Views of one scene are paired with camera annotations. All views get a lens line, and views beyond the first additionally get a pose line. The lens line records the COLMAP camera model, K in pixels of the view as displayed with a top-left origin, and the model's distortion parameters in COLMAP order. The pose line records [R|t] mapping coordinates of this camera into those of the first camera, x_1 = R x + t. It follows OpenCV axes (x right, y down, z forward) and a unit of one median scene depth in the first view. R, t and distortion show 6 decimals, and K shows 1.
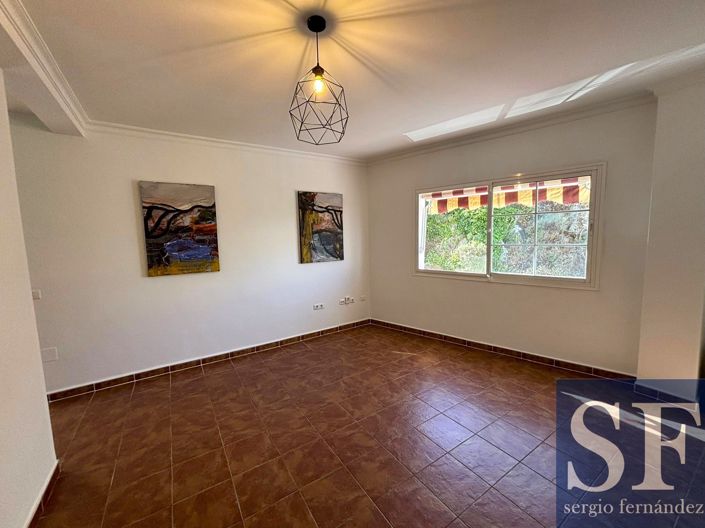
lens RADIAL K [[282.5, 0, 352.5], [0, 282.5, 264.0], [0, 0, 1]] dist [0.001121, -0.000133]
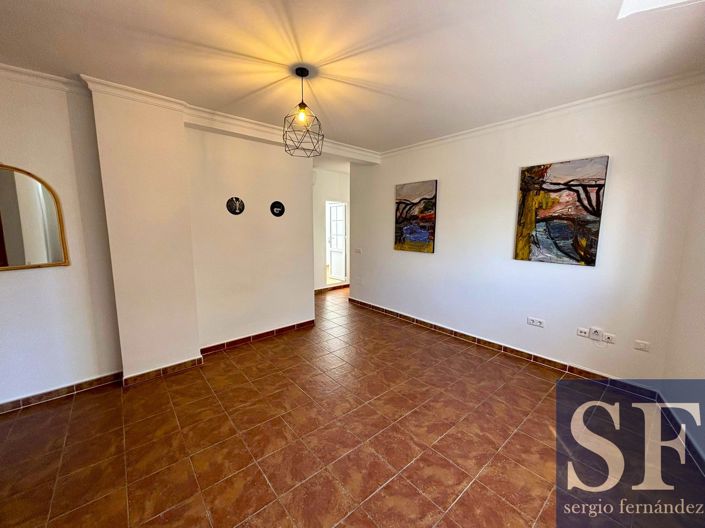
lens RADIAL K [[282.5, 0, 352.5], [0, 282.5, 264.0], [0, 0, 1]] dist [0.001121, -0.000133]
pose [[0.120757, 0.160355, -0.979645, 0.565677], [-0.107669, 0.983160, 0.147658, -0.059358], [0.986826, 0.087646, 0.135989, 0.451434]]
